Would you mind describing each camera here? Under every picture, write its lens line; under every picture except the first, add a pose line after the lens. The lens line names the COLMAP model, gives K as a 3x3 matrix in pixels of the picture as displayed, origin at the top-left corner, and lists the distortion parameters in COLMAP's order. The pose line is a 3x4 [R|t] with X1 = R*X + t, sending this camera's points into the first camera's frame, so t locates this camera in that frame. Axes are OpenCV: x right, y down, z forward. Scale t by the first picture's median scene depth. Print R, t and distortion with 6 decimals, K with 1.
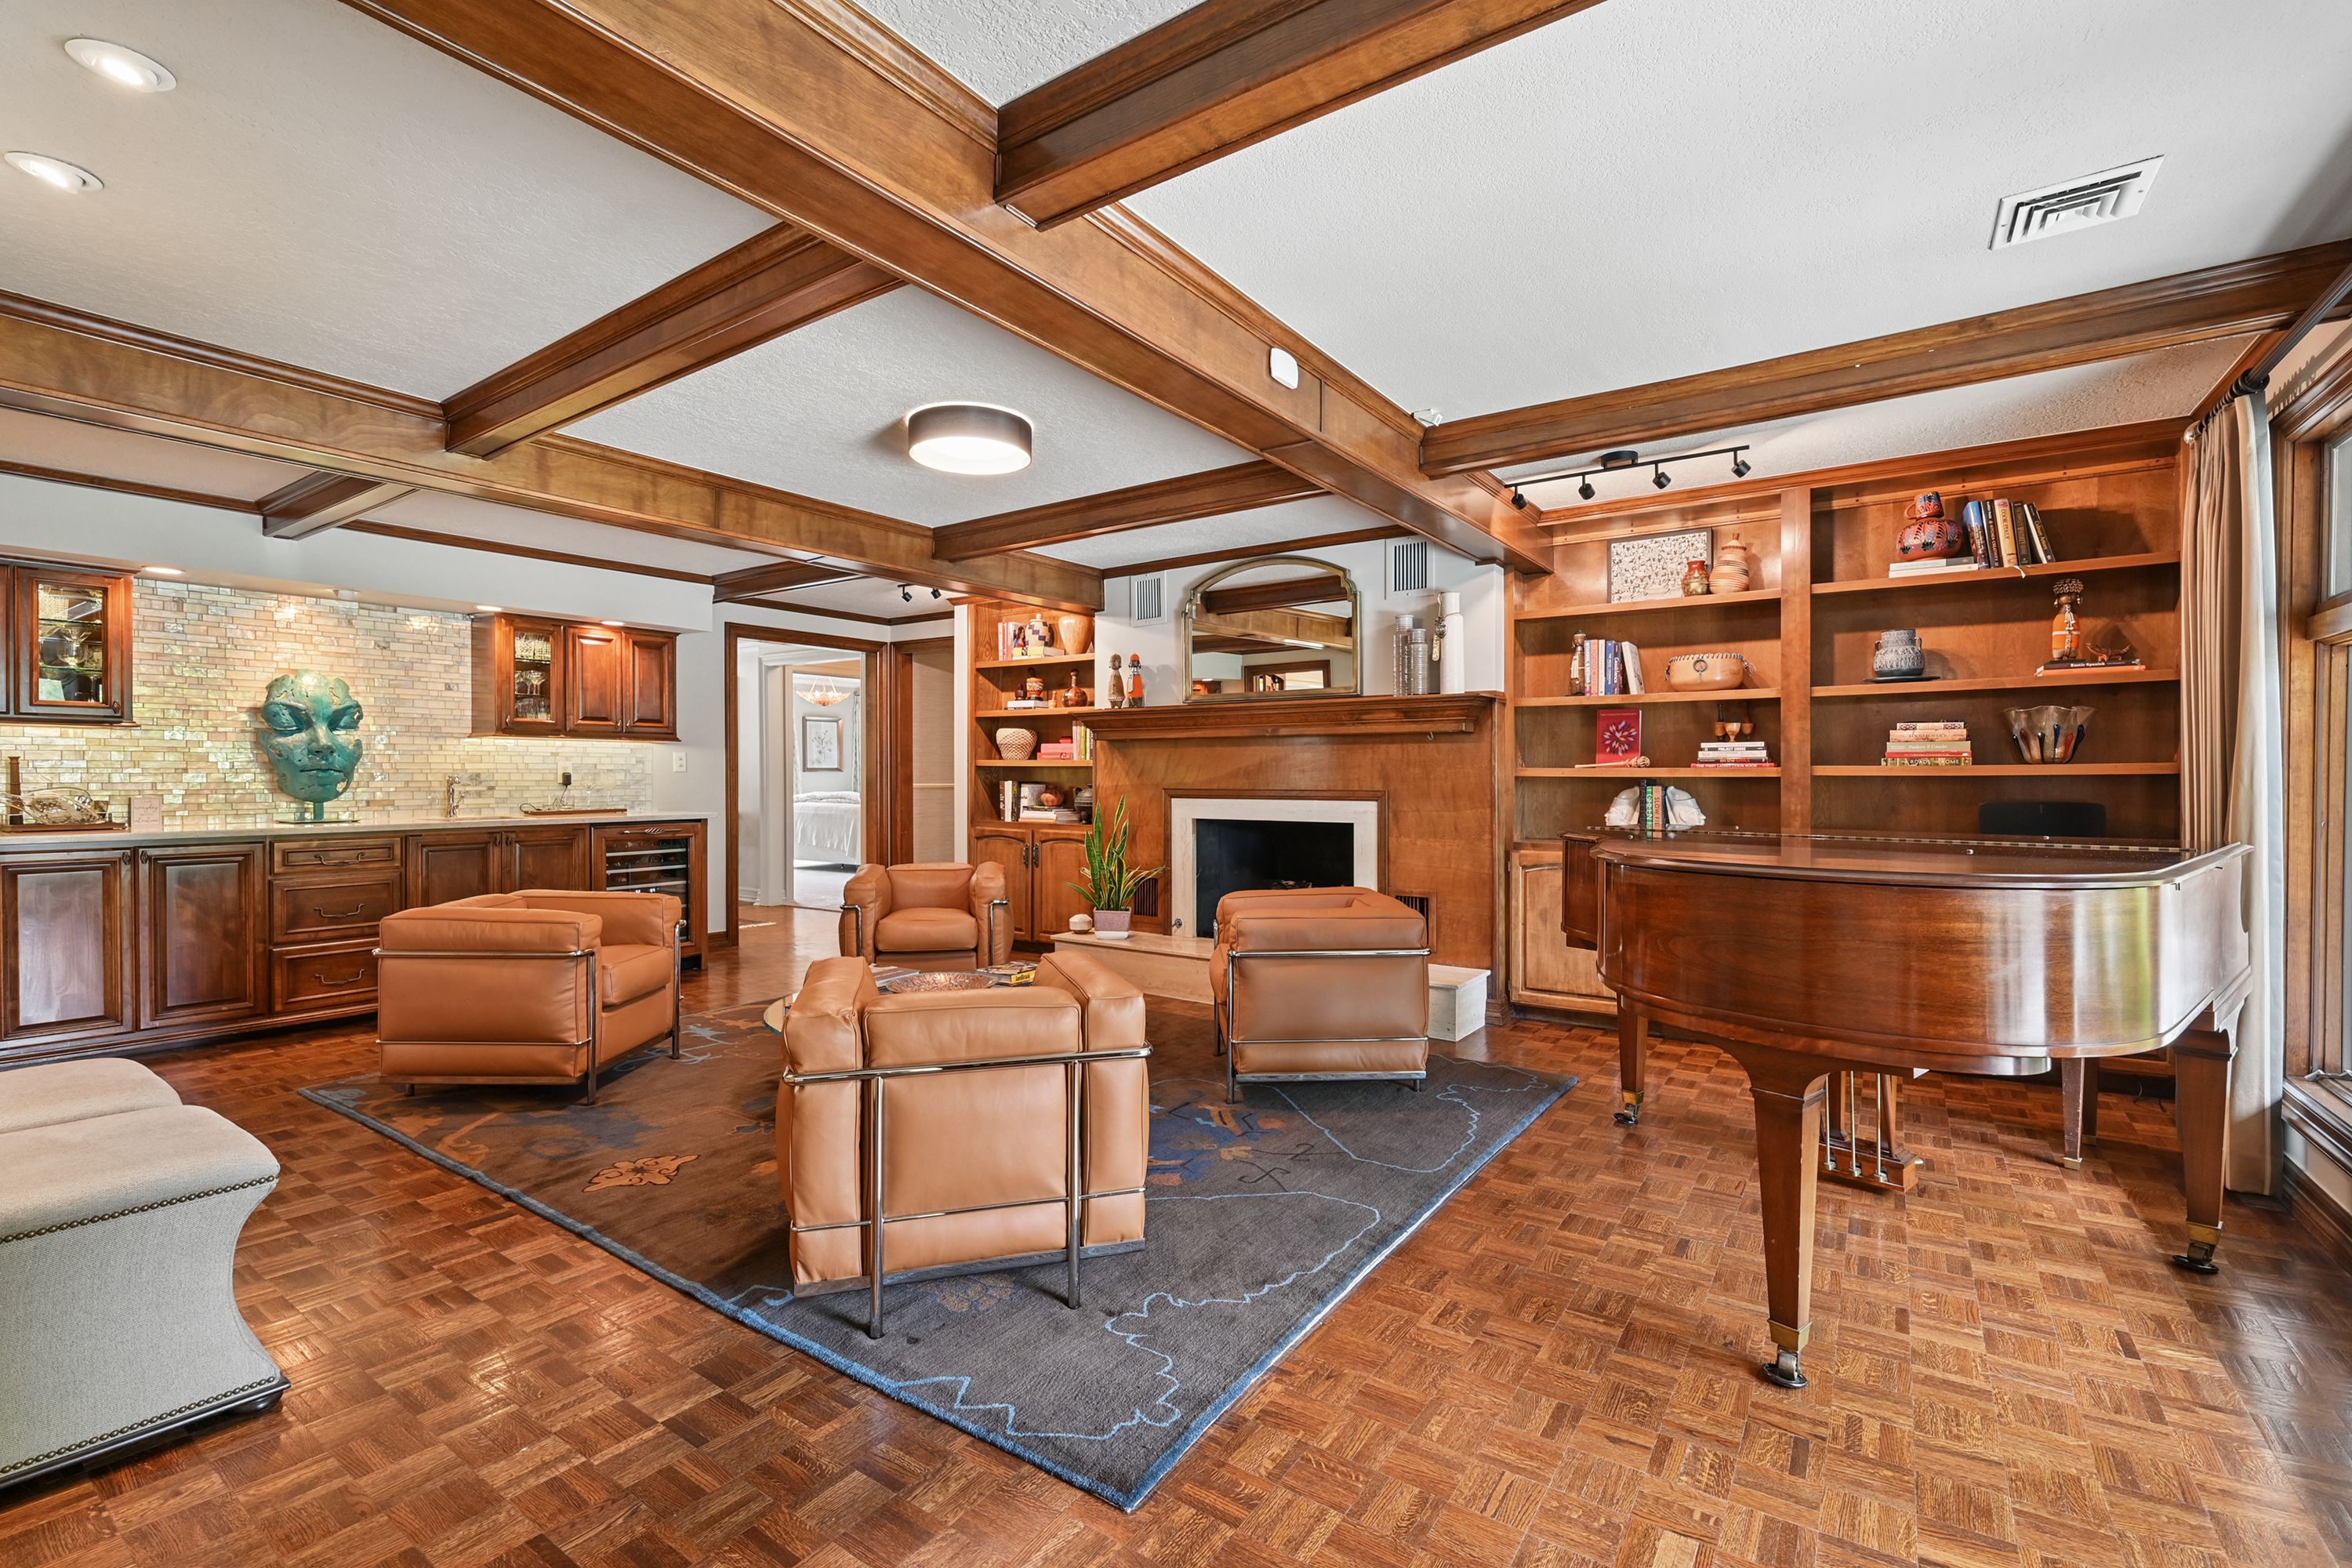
lens RADIAL K [[1005.2, 0, 1171.8], [0, 1005.2, 780.2], [0, 0, 1]] dist [0.000856, 0.001594]
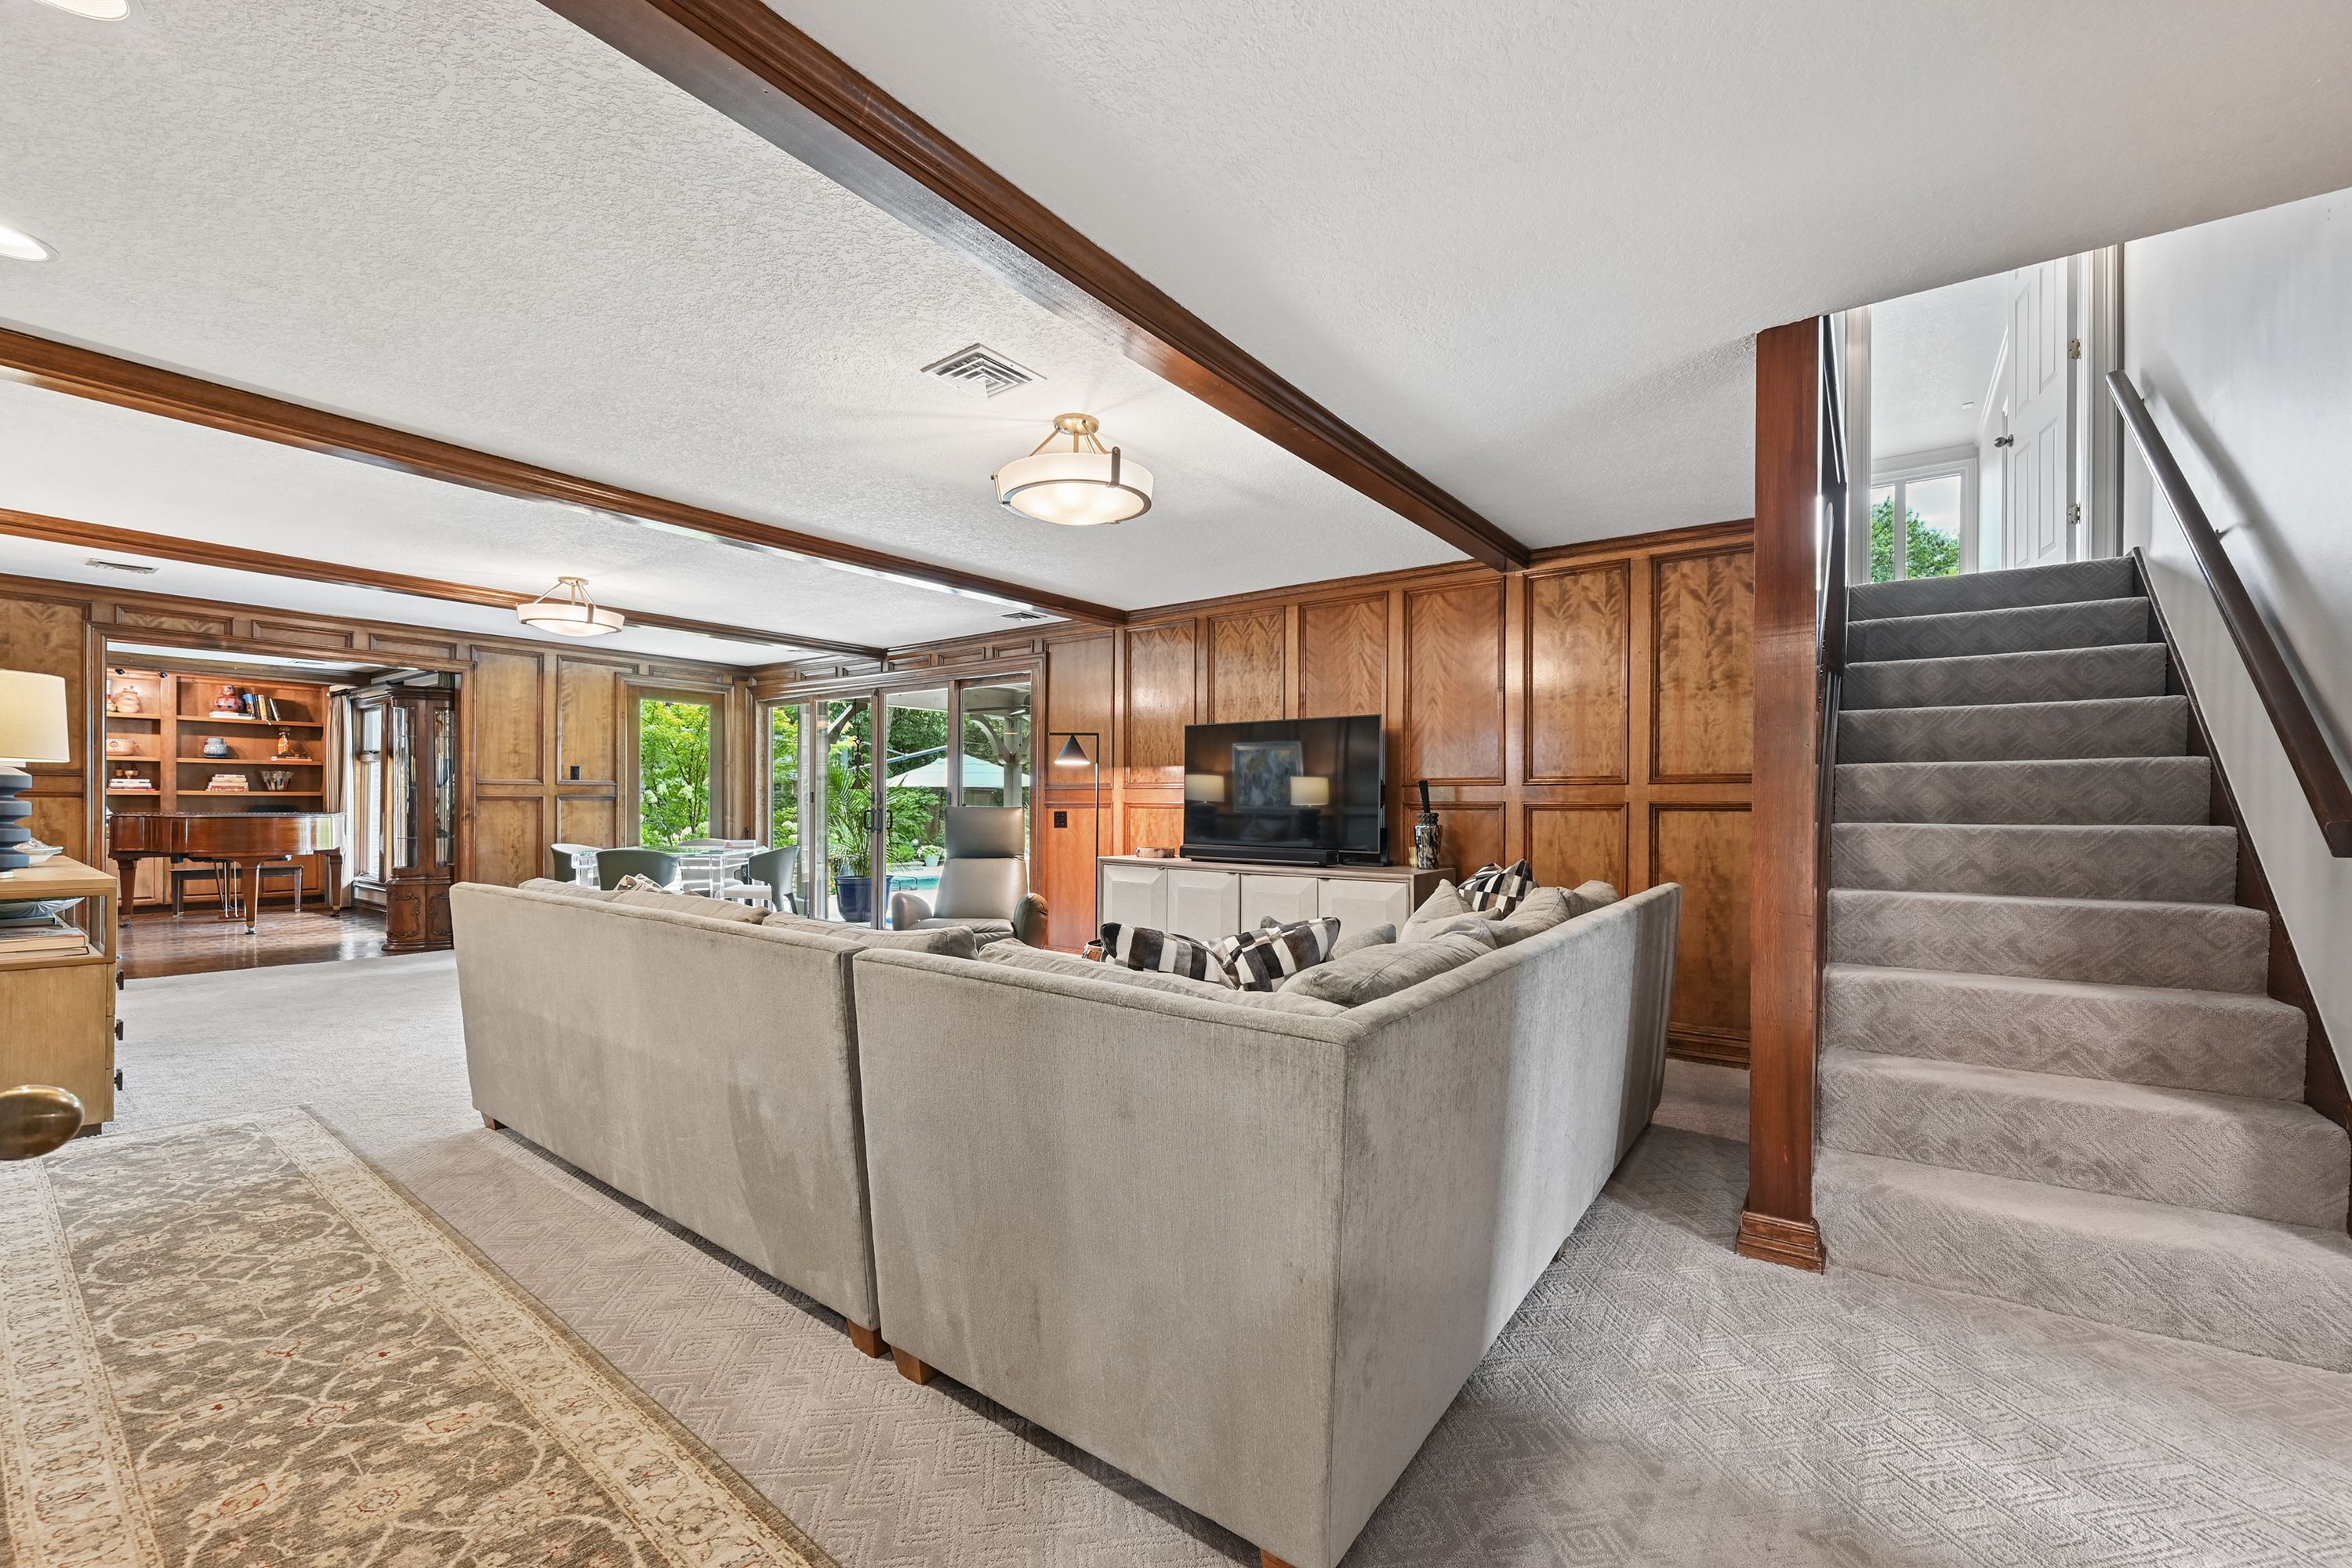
lens RADIAL K [[933.0, 0, 1178.0], [0, 933.0, 797.5], [0, 0, 1]] dist [-0.001872, 0.001979]
pose [[0.006455, 0.008637, 0.999942, -1.229188], [0.005468, 0.999947, -0.008672, 0.026310], [-0.999964, 0.005524, 0.006407, -1.094139]]
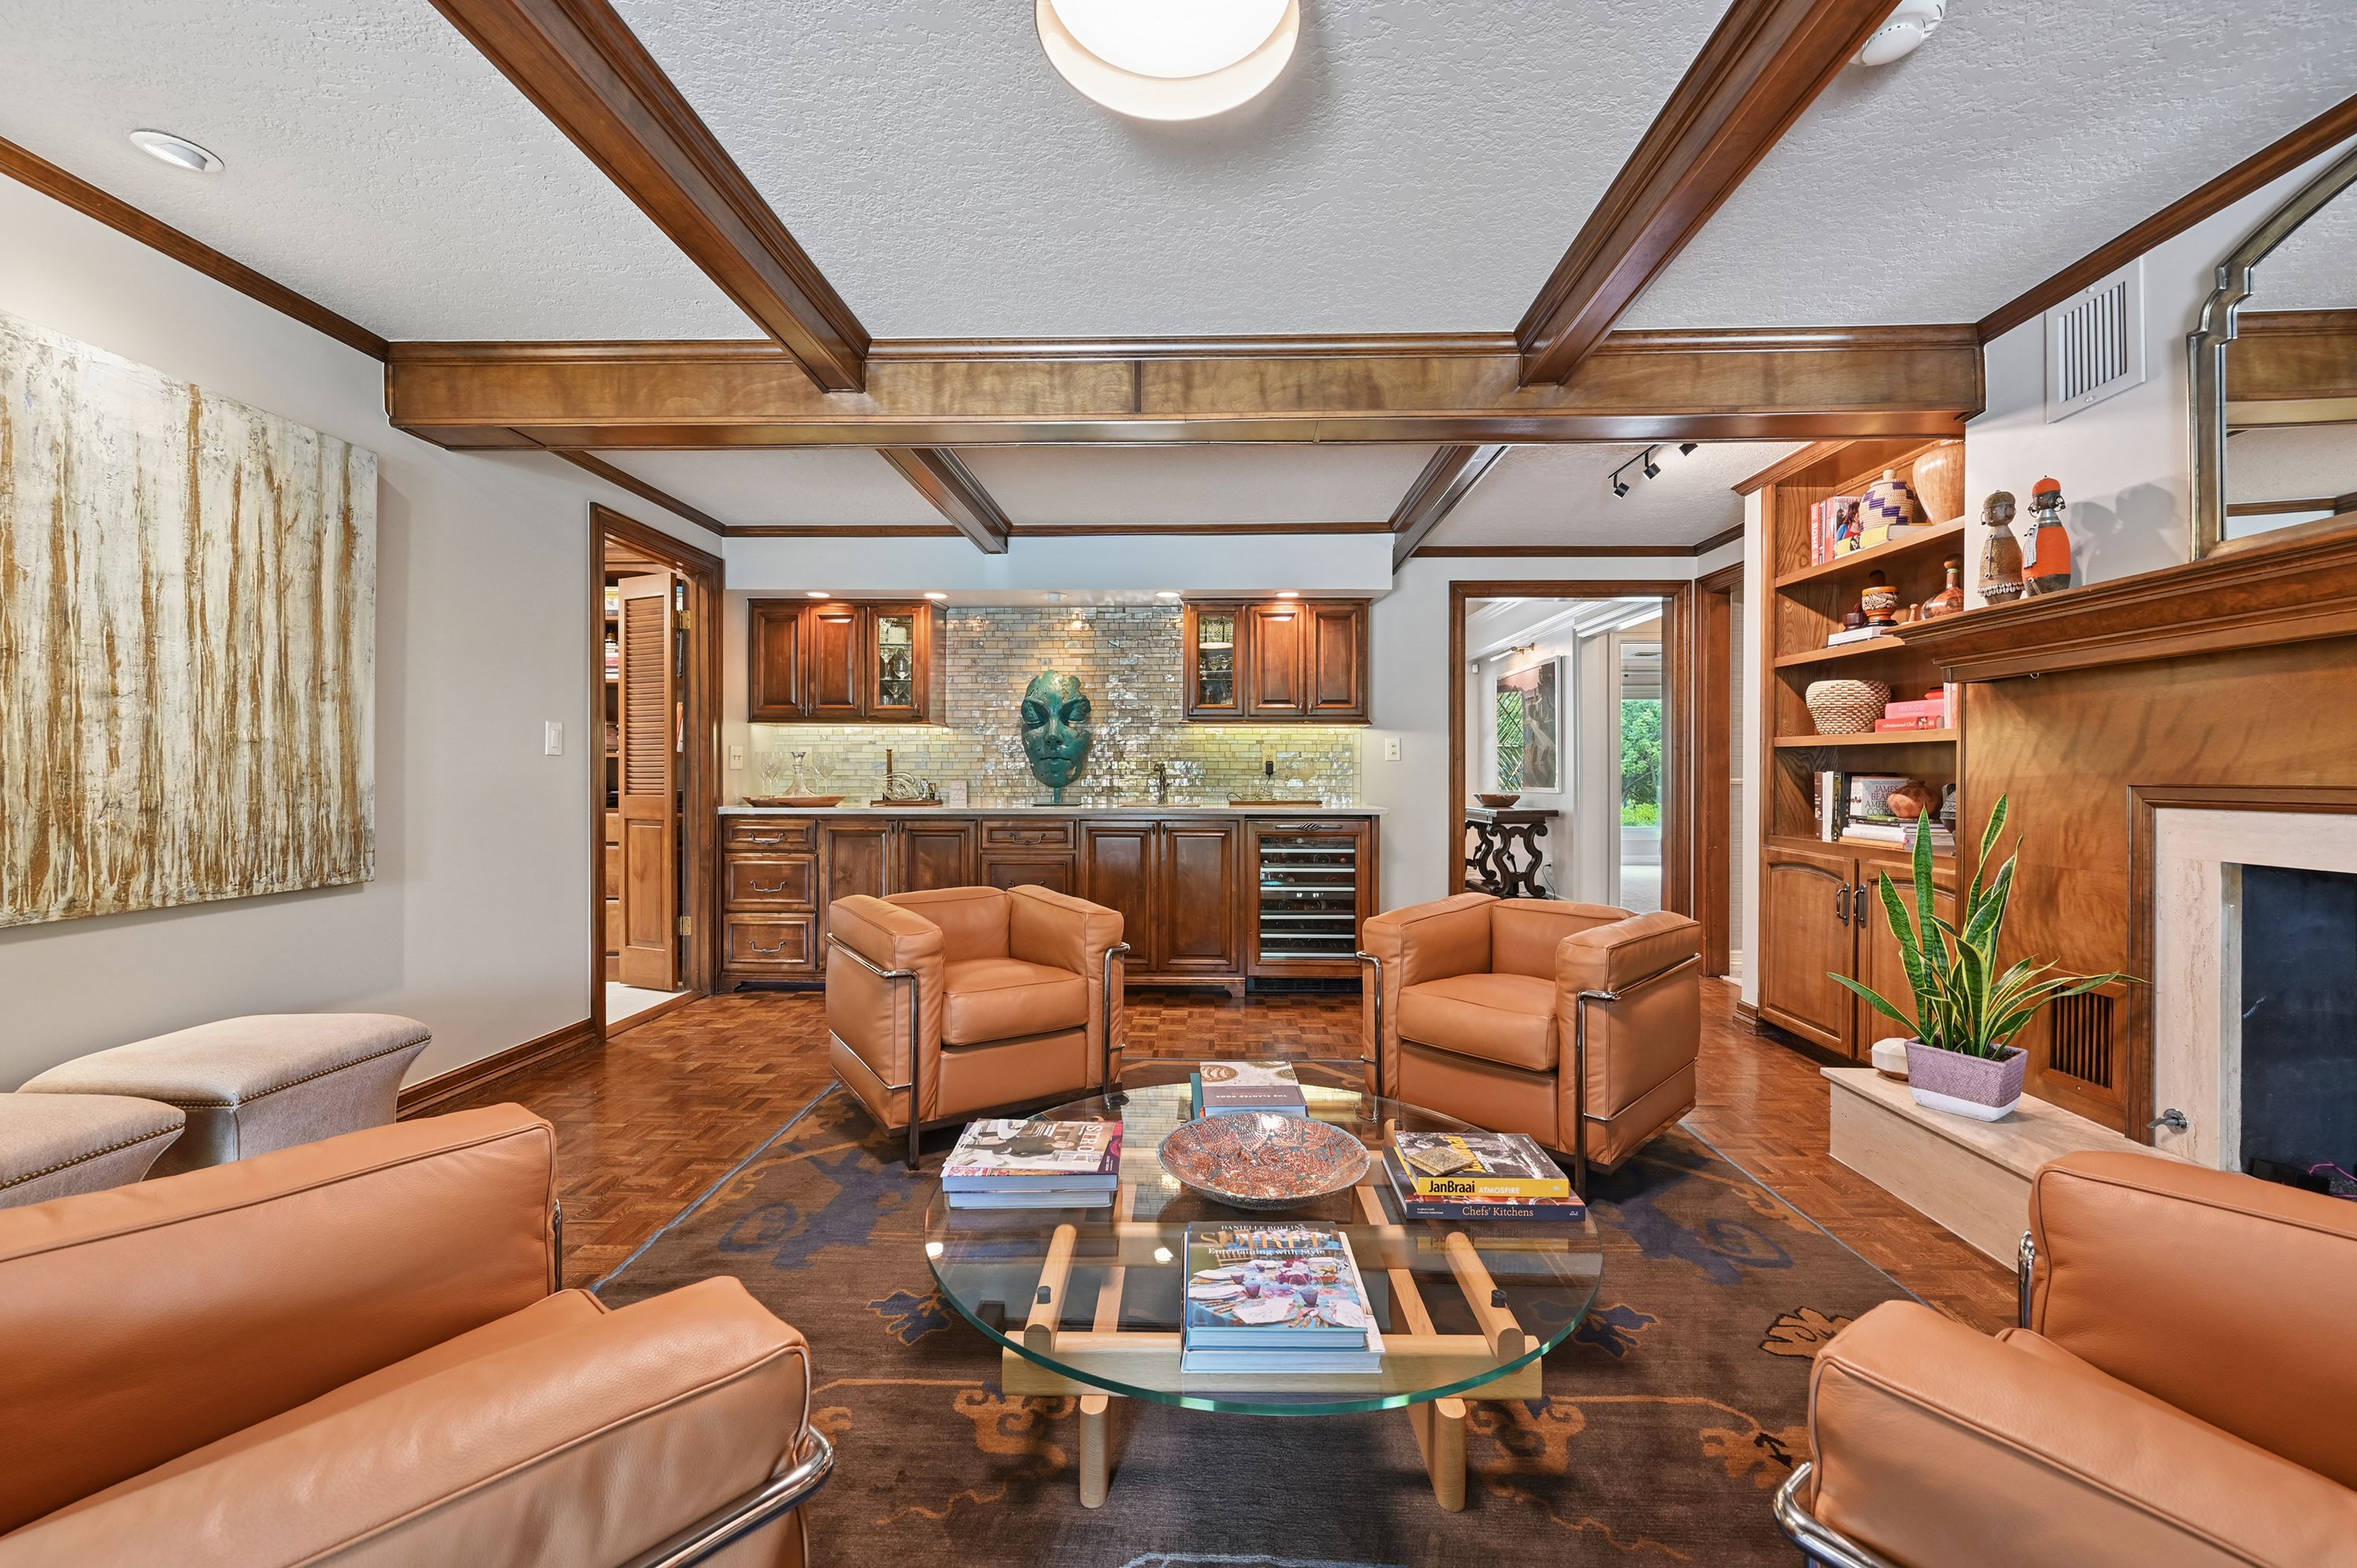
lens RADIAL K [[928.1, 0, 1201.1], [0, 928.1, 778.7], [0, 0, 1]] dist [-0.003664, -0.000401]
pose [[0.562943, 0.005741, -0.826476, 0.099914], [-0.008016, 0.999967, 0.001486, 0.009176], [0.826457, 0.005789, 0.562970, 0.517185]]
